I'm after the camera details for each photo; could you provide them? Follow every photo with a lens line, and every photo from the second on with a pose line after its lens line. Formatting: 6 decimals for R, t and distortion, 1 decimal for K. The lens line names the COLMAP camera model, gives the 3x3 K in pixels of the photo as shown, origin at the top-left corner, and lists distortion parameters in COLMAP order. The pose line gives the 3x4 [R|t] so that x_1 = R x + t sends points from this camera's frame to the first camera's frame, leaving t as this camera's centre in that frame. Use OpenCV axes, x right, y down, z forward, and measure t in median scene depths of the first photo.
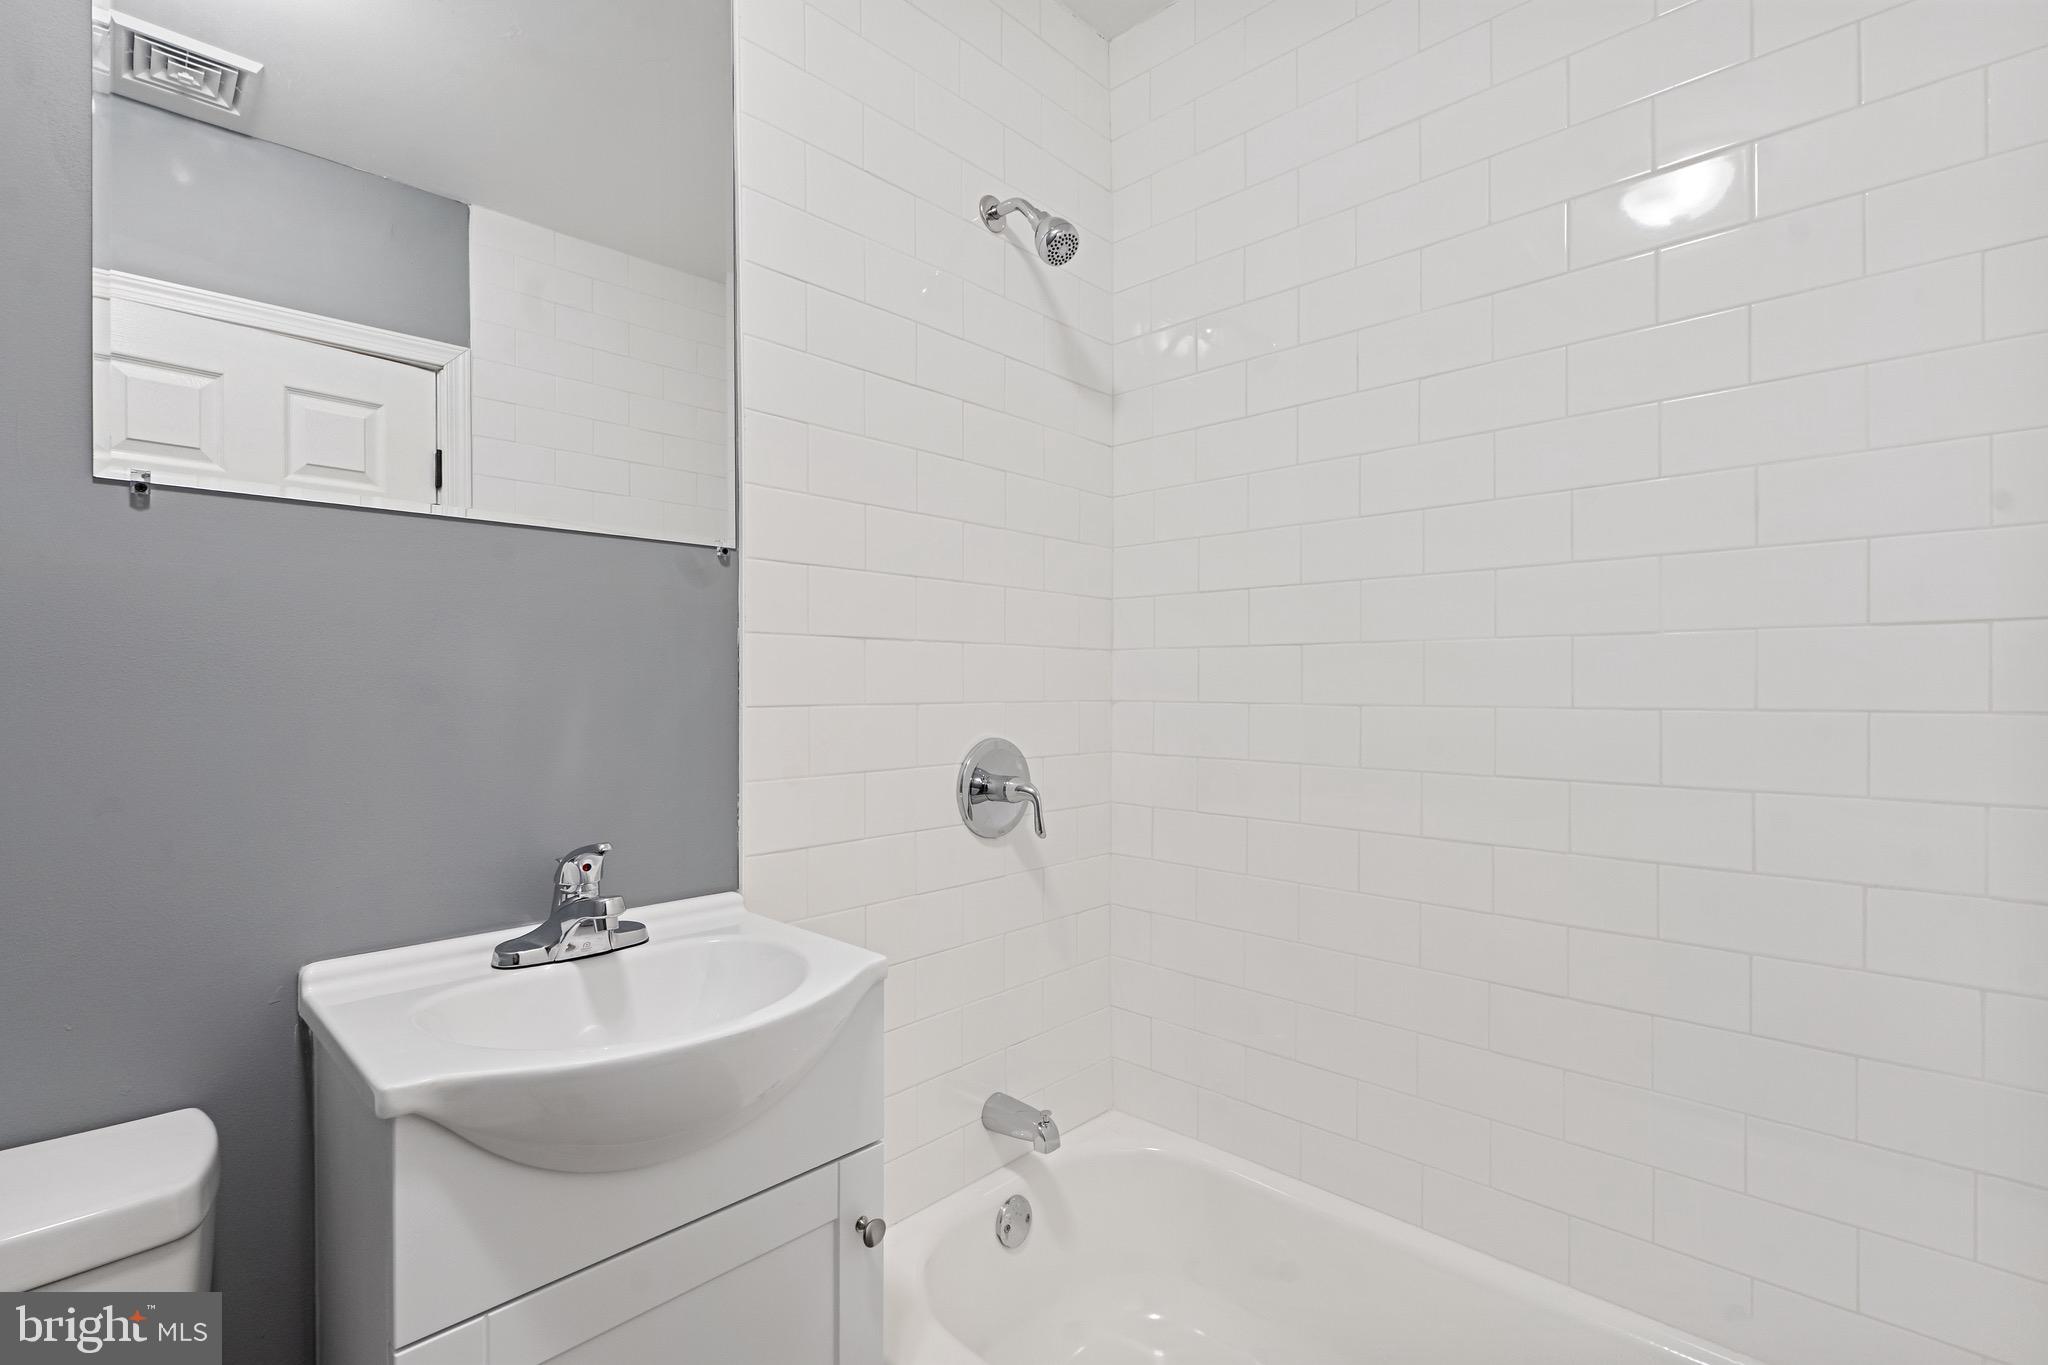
lens RADIAL K [[970.9, 0, 1024.0], [0, 970.9, 682.5], [0, 0, 1]] dist [0.009441, 0.000874]
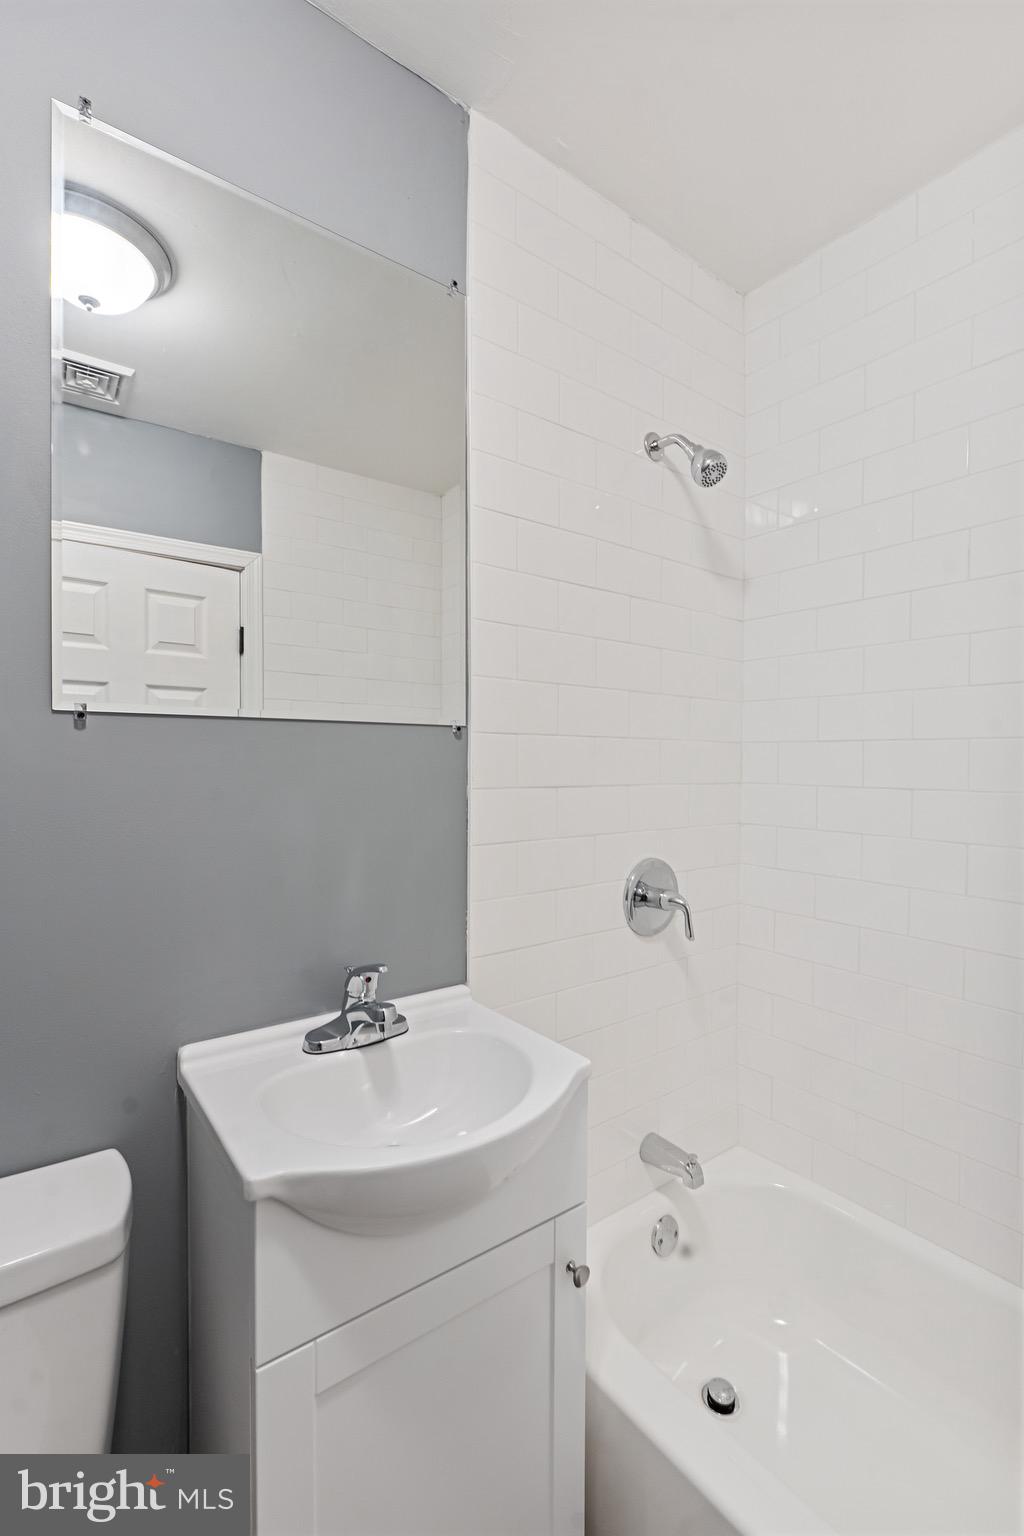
lens RADIAL K [[720.2, 0, 512.0], [0, 720.2, 768.0], [0, 0, 1]] dist [0.006631, 0.000253]
pose [[0.987297, 0.009008, -0.158632, -0.066368], [-0.006423, 0.999838, 0.016805, -0.081620], [0.158757, -0.015573, 0.987195, 0.035985]]
